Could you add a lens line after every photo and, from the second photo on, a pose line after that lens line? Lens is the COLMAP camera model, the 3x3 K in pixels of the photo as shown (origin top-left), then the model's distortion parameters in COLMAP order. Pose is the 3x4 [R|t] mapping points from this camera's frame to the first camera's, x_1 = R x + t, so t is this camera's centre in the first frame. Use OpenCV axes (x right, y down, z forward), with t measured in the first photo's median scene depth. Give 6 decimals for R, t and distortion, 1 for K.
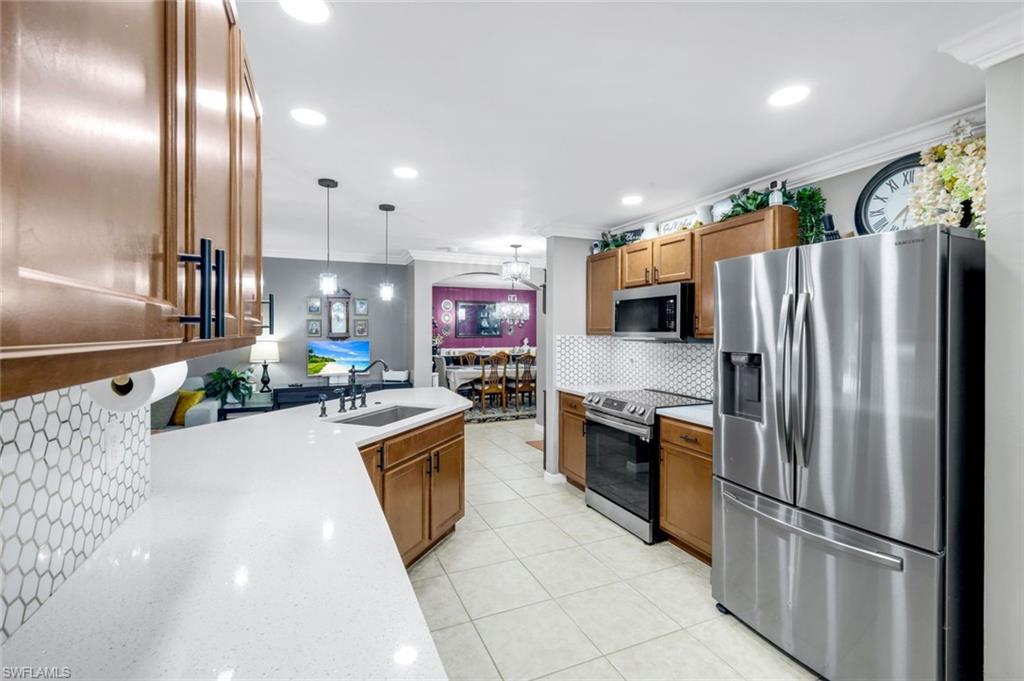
lens RADIAL K [[452.8, 0, 510.3], [0, 452.8, 336.7], [0, 0, 1]] dist [0.010883, 0.000221]
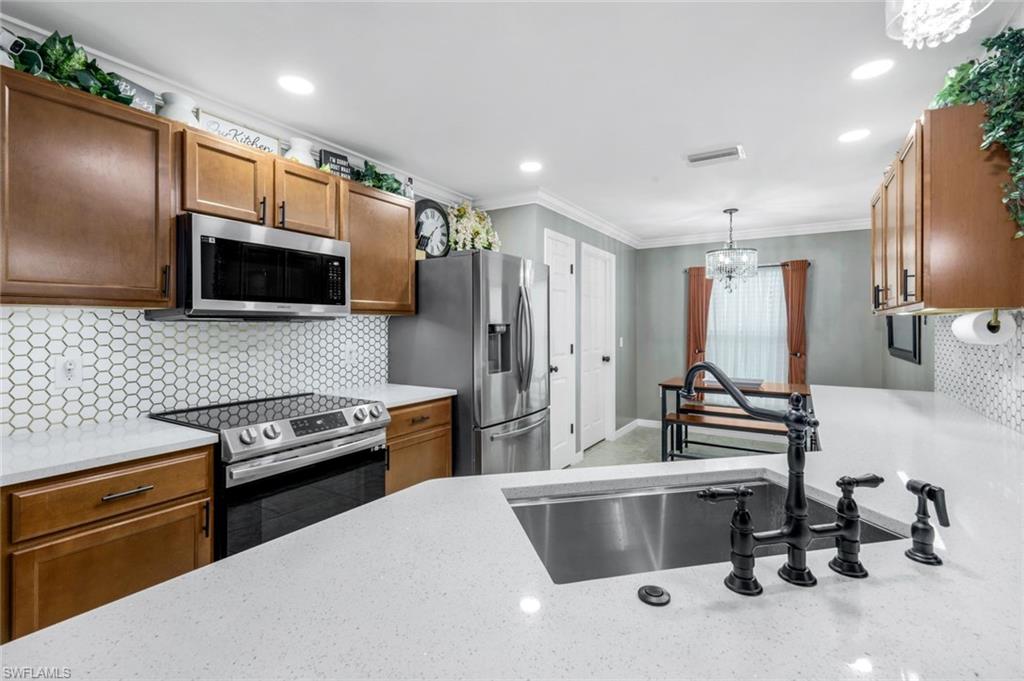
lens RADIAL K [[452.8, 0, 520.7], [0, 452.8, 320.0], [0, 0, 1]] dist [0.010883, 0.000221]
pose [[-0.568749, 0.004219, 0.822500, -0.261920], [0.007914, 0.999969, 0.000343, 0.010168], [-0.822473, 0.006704, -0.568765, 0.711596]]
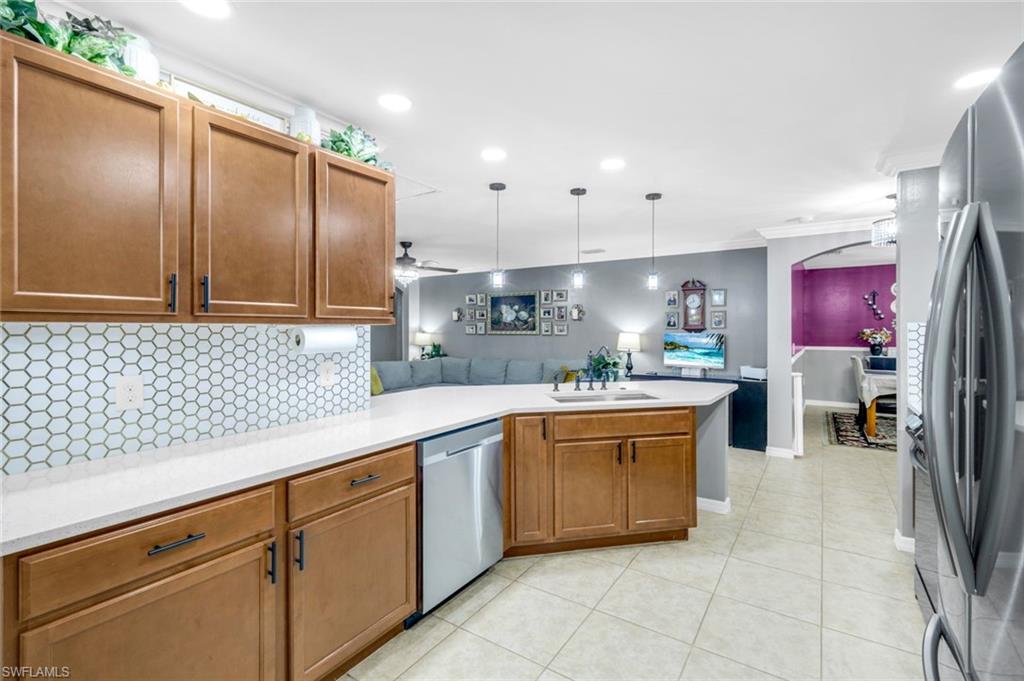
lens RADIAL K [[452.8, 0, 516.3], [0, 452.8, 332.7], [0, 0, 1]] dist [0.010883, 0.000221]
pose [[0.547709, 0.005336, -0.836652, 0.269316], [-0.007754, 0.999969, 0.001301, 0.011145], [0.836633, 0.005775, 0.547734, 0.133576]]
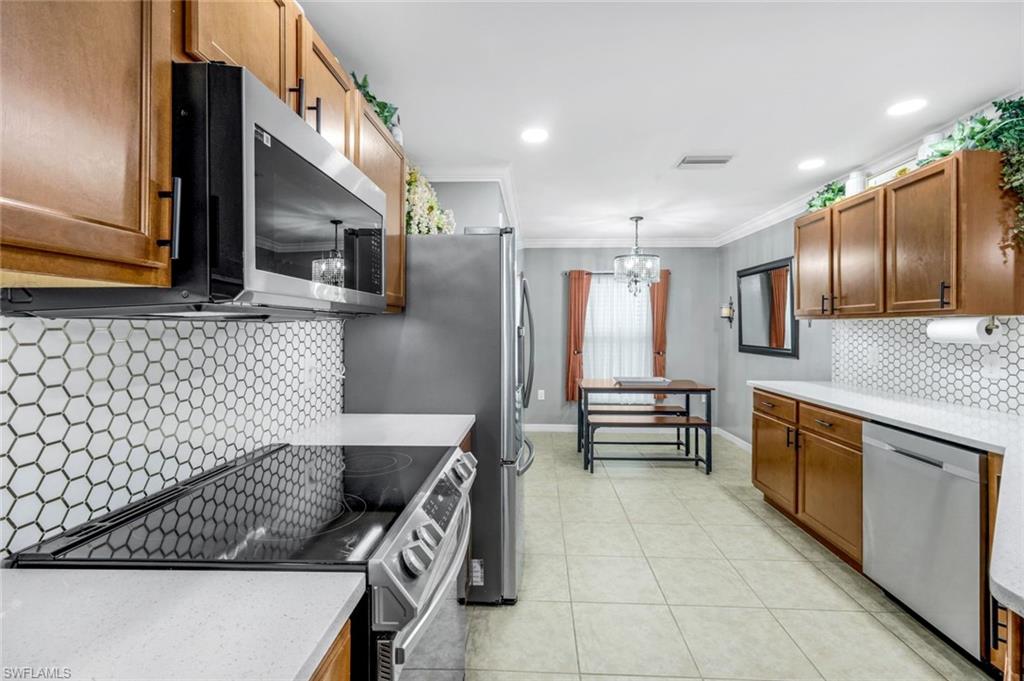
lens RADIAL K [[452.8, 0, 506.6], [0, 452.8, 324.1], [0, 0, 1]] dist [0.010883, 0.000221]
pose [[-0.897888, -0.005310, 0.440192, 0.022300], [-0.001013, 0.999950, 0.009995, 0.008904], [-0.440223, 0.008528, -0.897848, 0.814040]]
